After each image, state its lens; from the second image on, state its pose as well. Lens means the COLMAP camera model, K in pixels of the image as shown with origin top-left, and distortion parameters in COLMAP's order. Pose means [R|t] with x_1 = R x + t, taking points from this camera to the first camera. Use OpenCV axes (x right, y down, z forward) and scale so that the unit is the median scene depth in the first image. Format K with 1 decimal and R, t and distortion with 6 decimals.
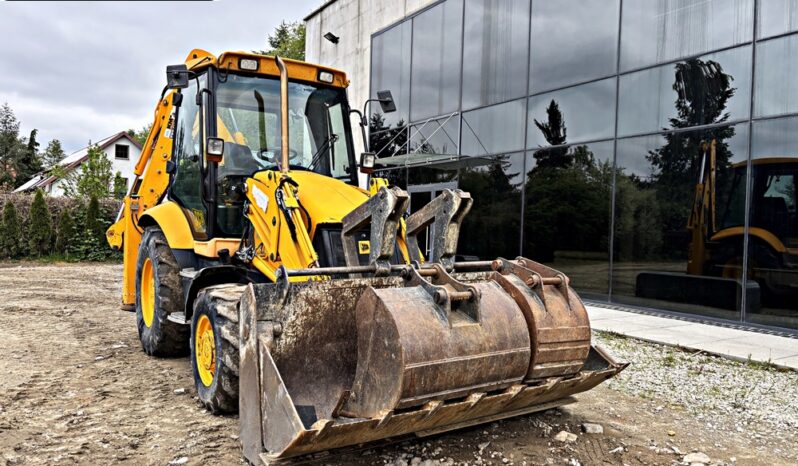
lens RADIAL K [[600.2, 0, 394.0], [0, 600.2, 240.0], [0, 0, 1]] dist [0.049257, -0.057931]
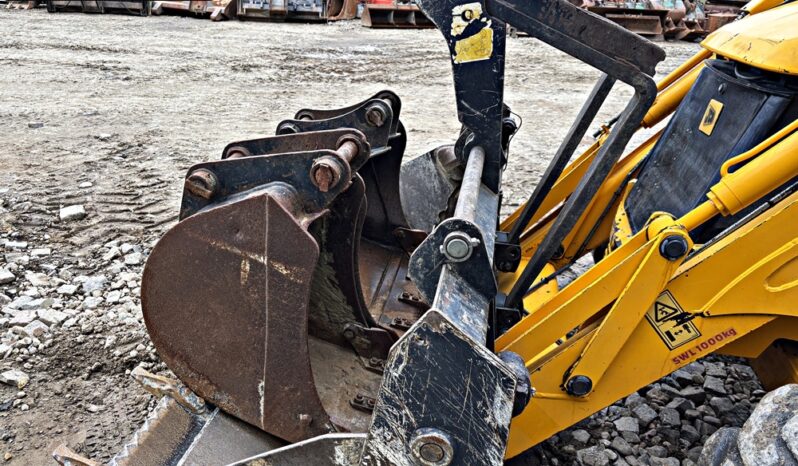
lens RADIAL K [[600.2, 0, 401.1], [0, 600.2, 225.8], [0, 0, 1]] dist [0.049257, -0.057931]
pose [[-0.673580, 0.244256, -0.697588, 0.395256], [-0.082650, 0.913005, 0.399488, -0.067319], [0.734479, 0.326743, -0.594794, 1.122093]]
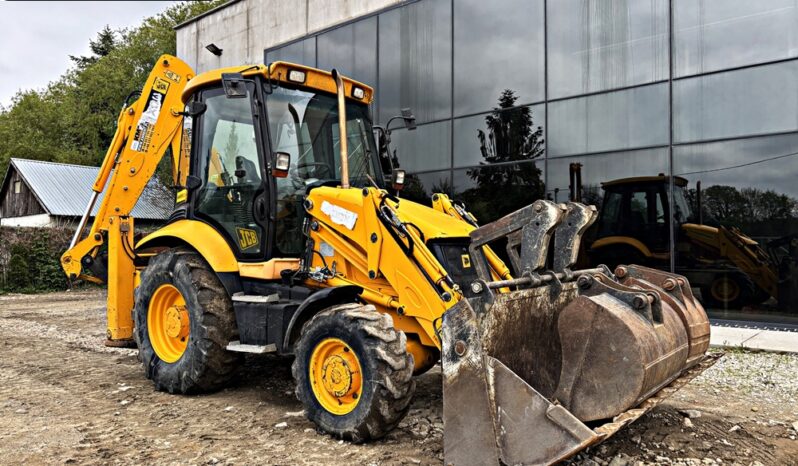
lens RADIAL K [[600.2, 0, 394.3], [0, 600.2, 232.7], [0, 0, 1]] dist [0.049257, -0.057931]
pose [[0.953694, -0.021937, 0.299976, -0.473750], [0.034453, 0.998740, -0.036499, -0.003095], [-0.298798, 0.045144, 0.953248, 0.064257]]
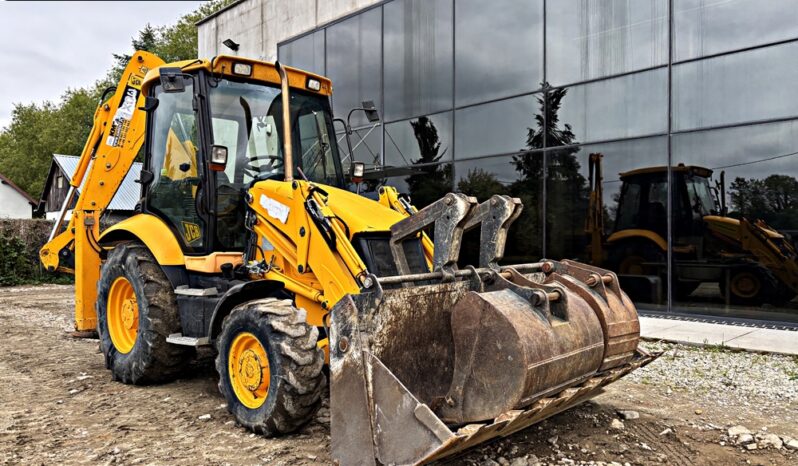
lens RADIAL K [[600.2, 0, 393.5], [0, 600.2, 239.8], [0, 0, 1]] dist [0.049257, -0.057931]
pose [[0.974673, -0.028590, 0.221799, -0.279119], [0.032803, 0.999344, -0.015334, 0.001229], [-0.221215, 0.022221, 0.974972, 0.027759]]
